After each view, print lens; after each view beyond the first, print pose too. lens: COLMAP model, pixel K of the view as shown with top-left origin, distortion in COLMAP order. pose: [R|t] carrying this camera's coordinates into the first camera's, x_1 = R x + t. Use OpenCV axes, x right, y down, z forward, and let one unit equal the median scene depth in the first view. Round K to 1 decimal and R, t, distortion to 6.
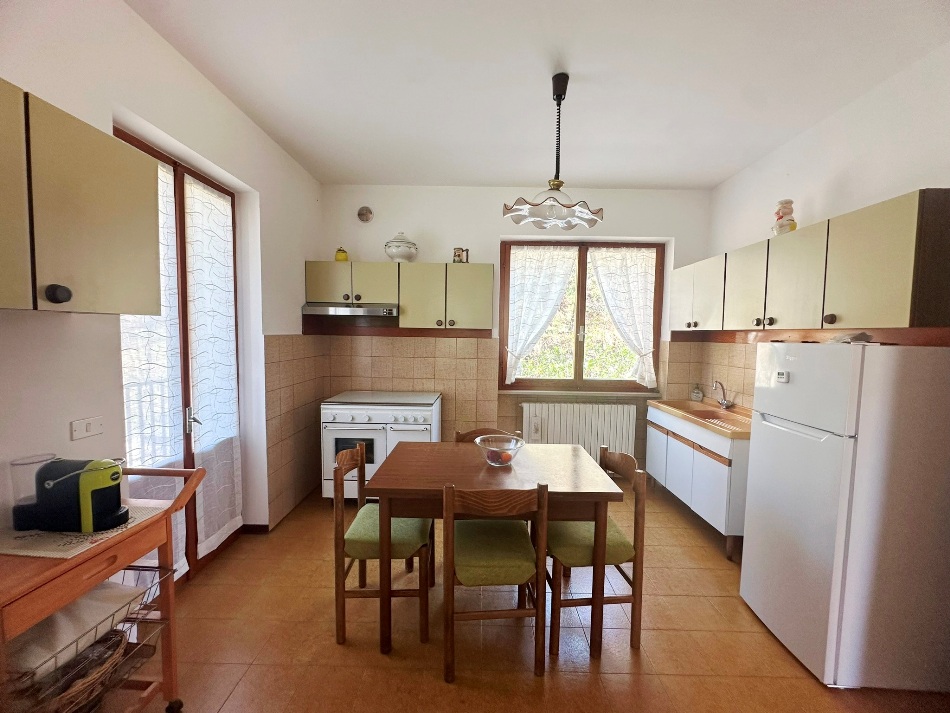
lens RADIAL K [[381.9, 0, 472.1], [0, 381.9, 357.0], [0, 0, 1]] dist [-0.001400, 0.000052]
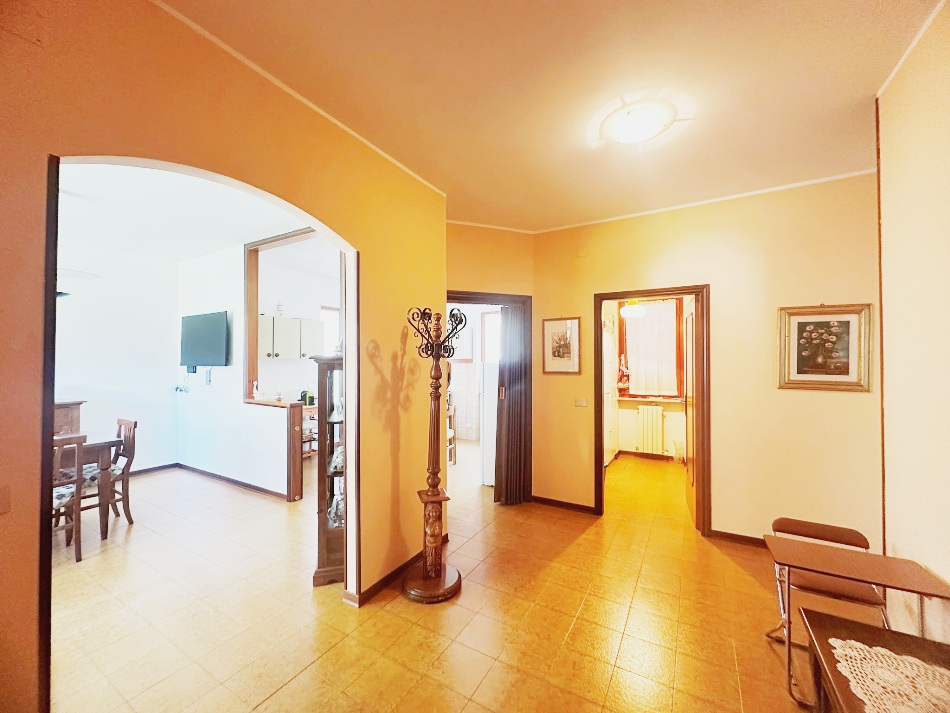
lens RADIAL K [[381.9, 0, 472.1], [0, 381.9, 357.0], [0, 0, 1]] dist [-0.001400, 0.000052]
pose [[0.873952, -0.020153, -0.485595, 2.647876], [-0.016329, 0.997358, -0.070781, 0.144155], [0.485738, 0.069788, 0.871314, -1.855406]]
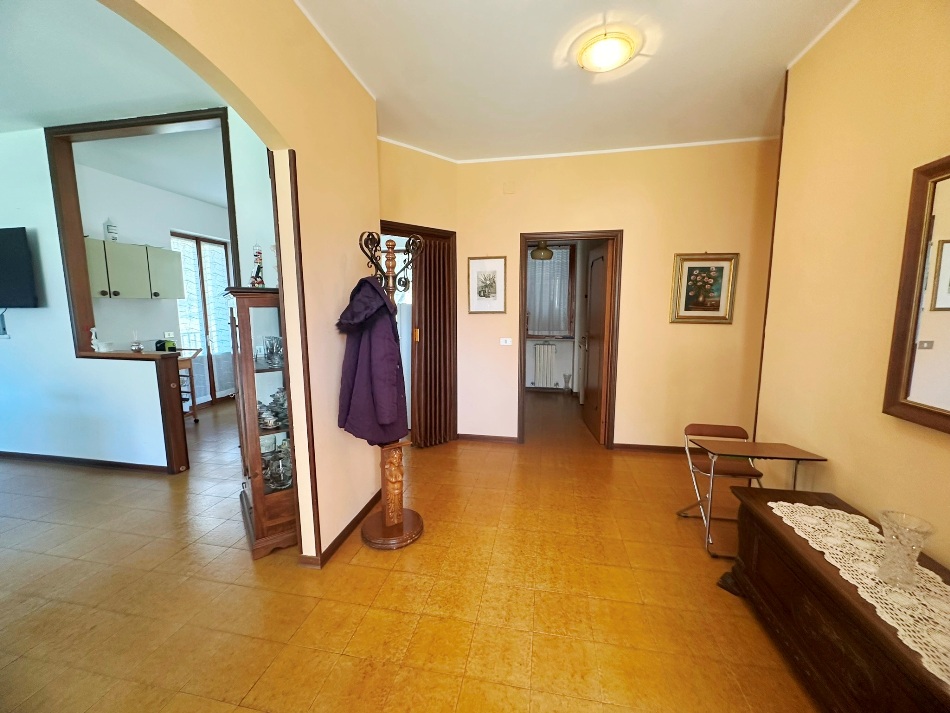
lens RADIAL K [[381.8, 0, 476.8], [0, 381.8, 357.7], [0, 0, 1]] dist [-0.000504, 0.000163]
pose [[0.986847, 0.004877, -0.161583, 2.240612], [0.006482, 0.997547, 0.069698, 0.185623], [0.161526, -0.069829, 0.984395, -1.901493]]
